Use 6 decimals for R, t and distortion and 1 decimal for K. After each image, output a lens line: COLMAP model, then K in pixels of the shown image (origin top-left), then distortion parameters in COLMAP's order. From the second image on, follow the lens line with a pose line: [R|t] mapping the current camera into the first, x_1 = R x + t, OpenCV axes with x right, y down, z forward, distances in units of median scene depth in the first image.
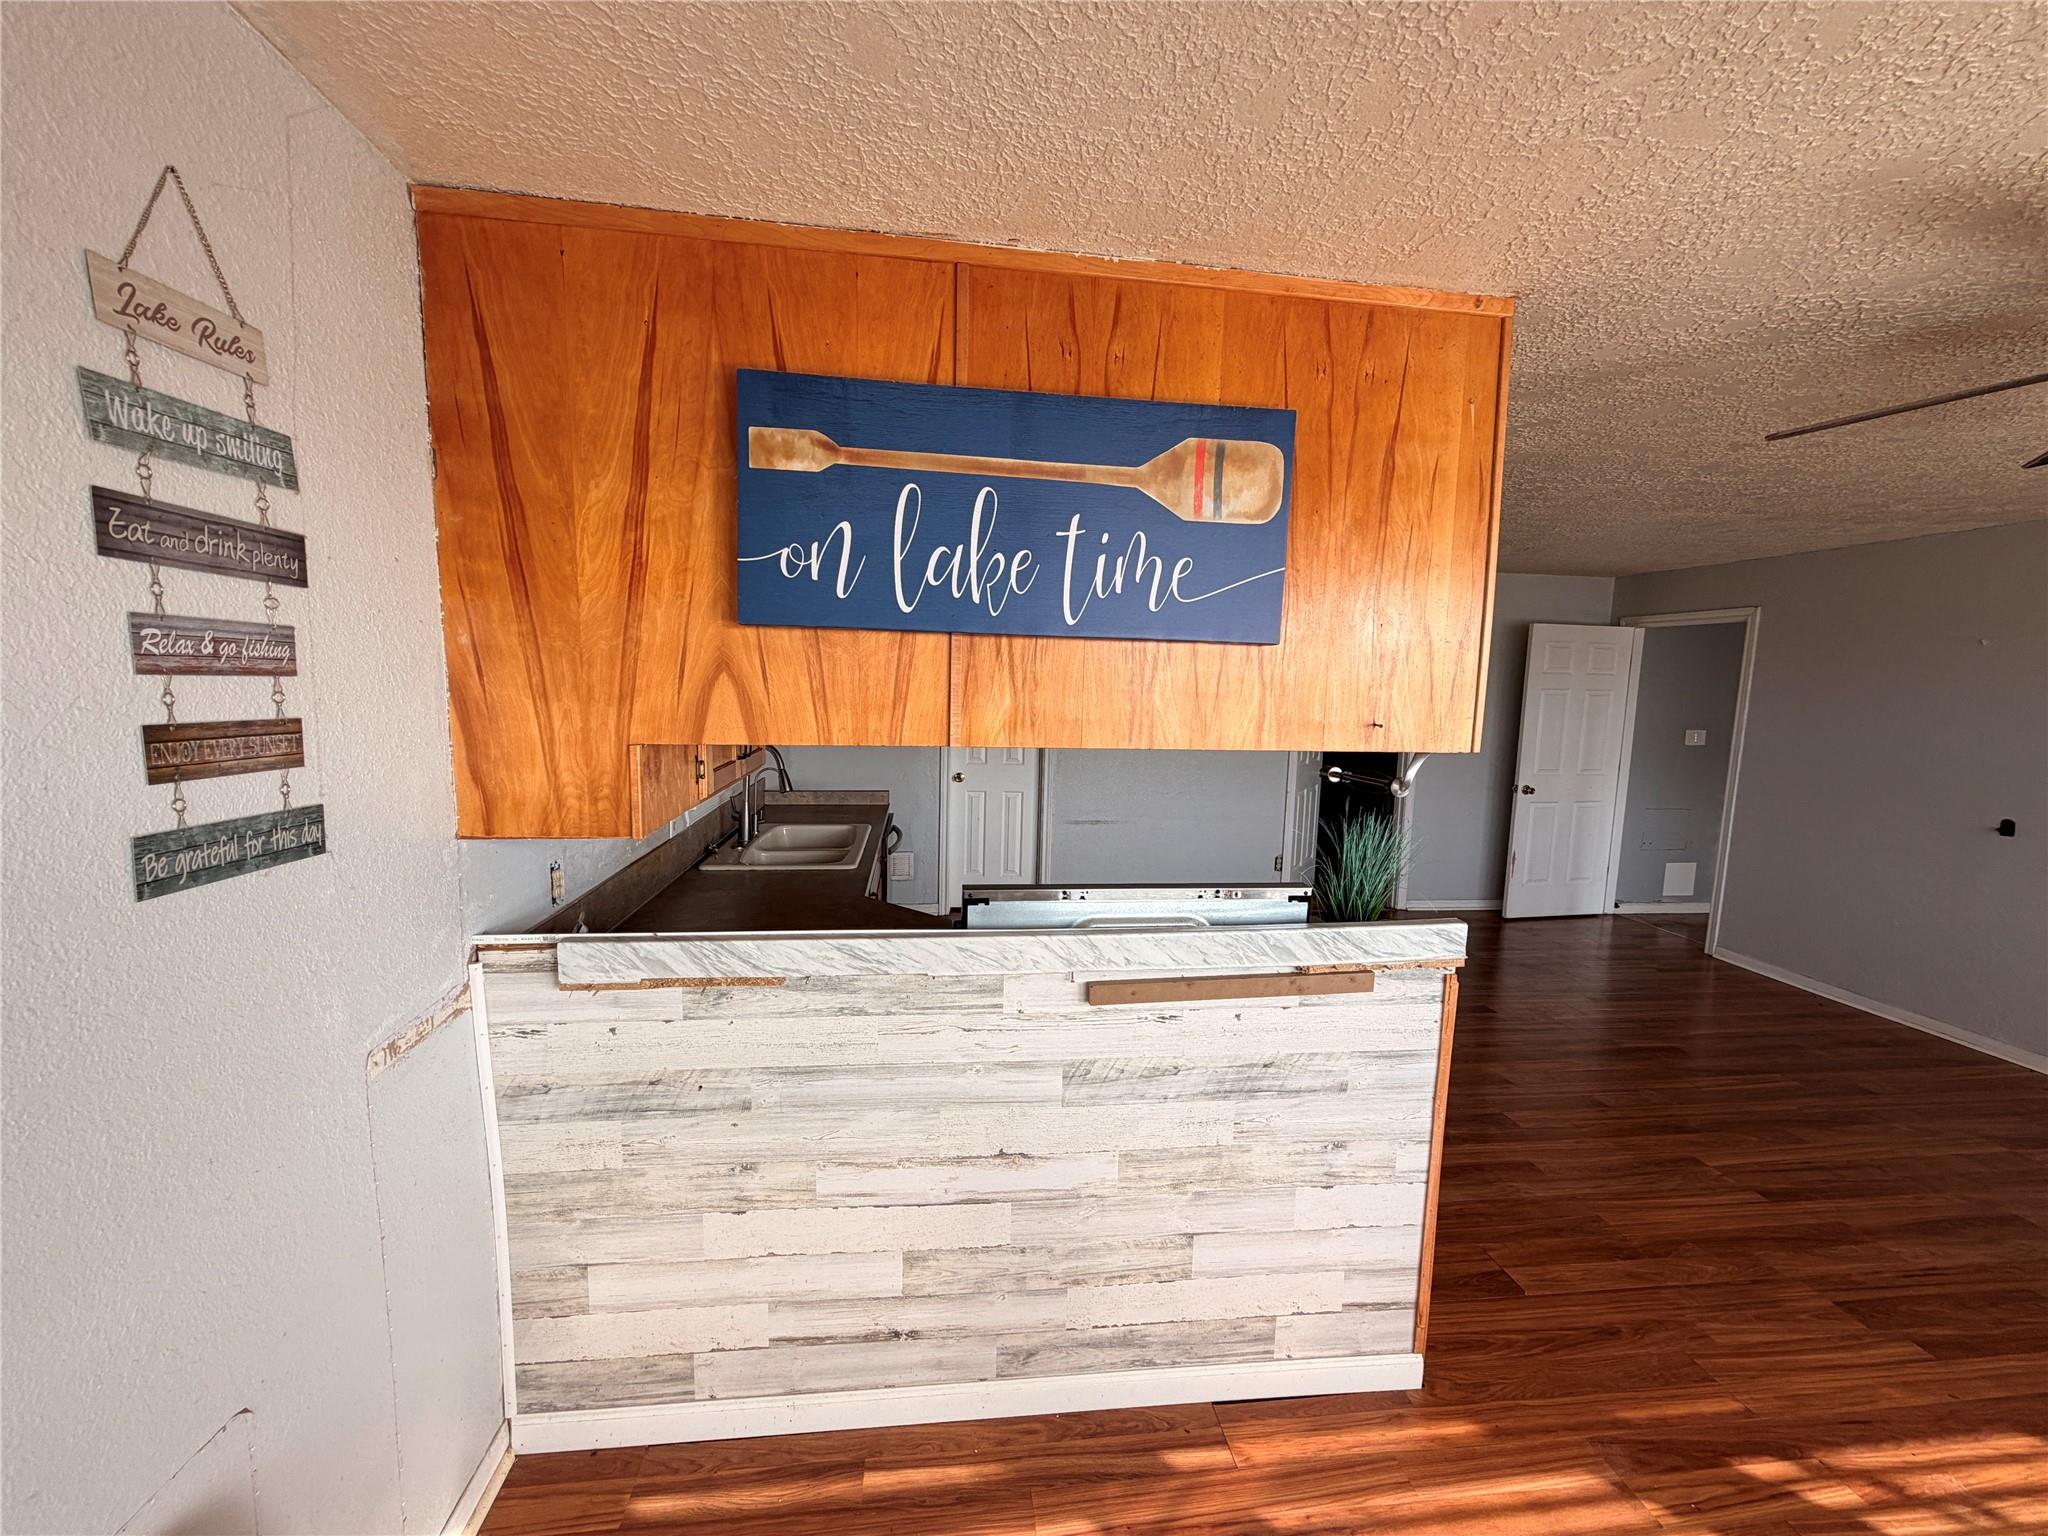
lens RADIAL K [[812.9, 0, 1024.5], [0, 812.9, 773.2], [0, 0, 1]] dist [0.000678, -0.000181]
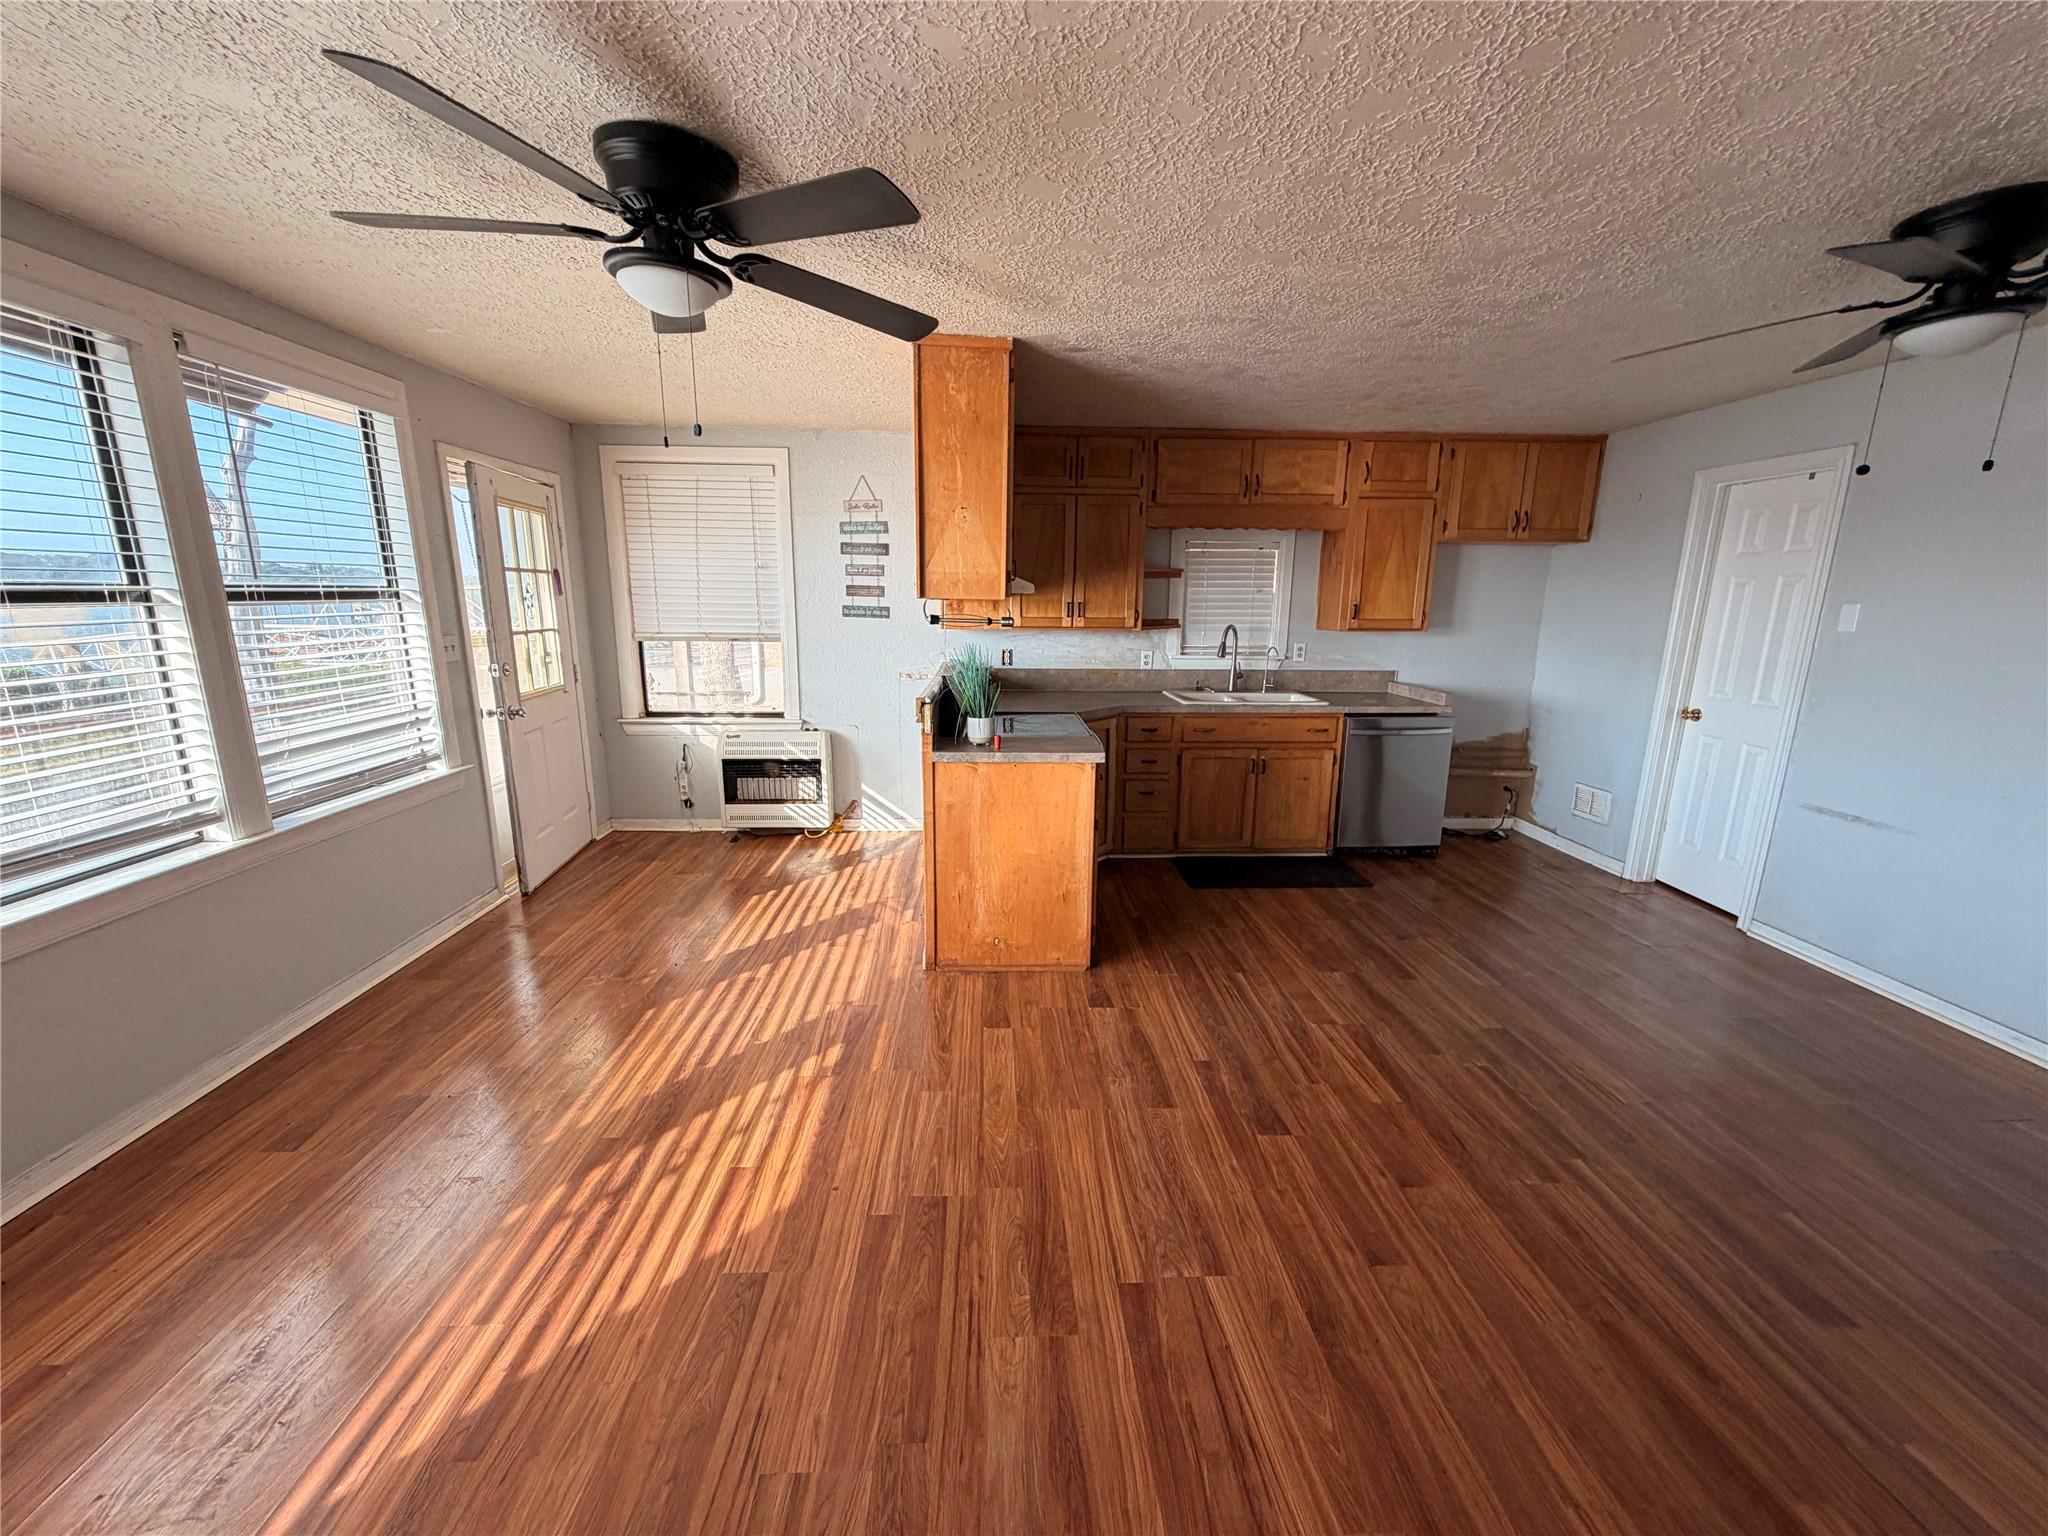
lens RADIAL K [[812.9, 0, 1029.2], [0, 812.9, 768.8], [0, 0, 1]] dist [0.000678, -0.000181]
pose [[-0.062842, 0.192595, -0.979264, 3.678543], [-0.129058, 0.971397, 0.199329, -0.087051], [0.989644, 0.138908, -0.036189, 2.132644]]
